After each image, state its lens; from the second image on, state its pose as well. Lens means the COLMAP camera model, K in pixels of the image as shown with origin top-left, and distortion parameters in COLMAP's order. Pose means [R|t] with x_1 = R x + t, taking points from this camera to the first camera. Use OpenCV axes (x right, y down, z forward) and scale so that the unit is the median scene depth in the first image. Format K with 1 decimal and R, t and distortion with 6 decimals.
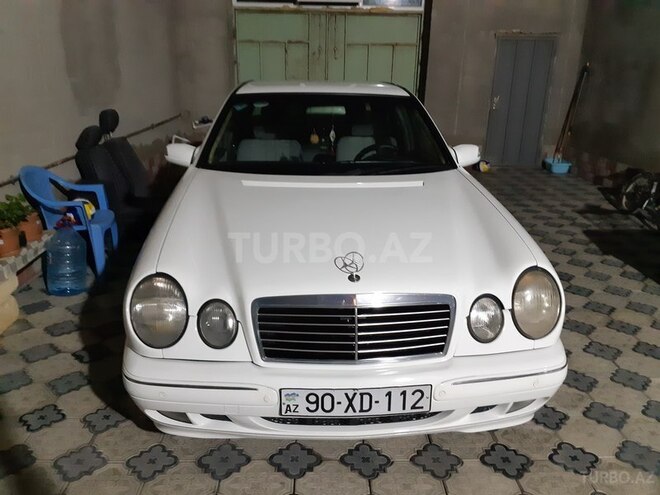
lens RADIAL K [[501.8, 0, 326.9], [0, 501.8, 246.6], [0, 0, 1]] dist [0.024307, -0.051941]
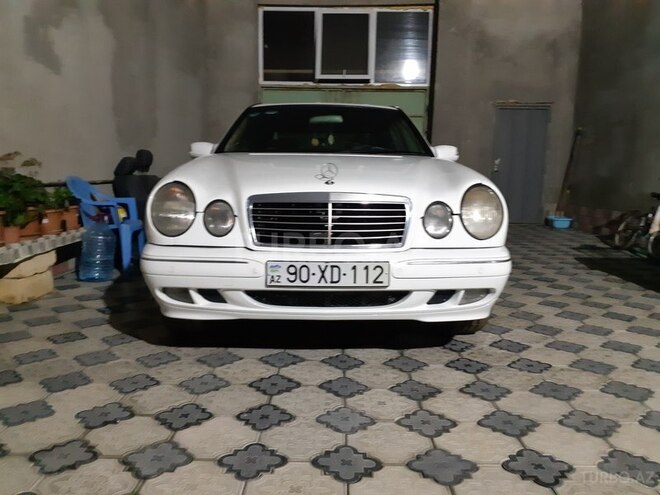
lens RADIAL K [[501.8, 0, 327.2], [0, 501.8, 246.8], [0, 0, 1]] dist [0.024307, -0.051941]
pose [[0.998906, 0.010686, -0.045533, 0.065912], [-0.018977, 0.982414, -0.185748, 0.276518], [0.042748, 0.186408, 0.981542, -0.122310]]
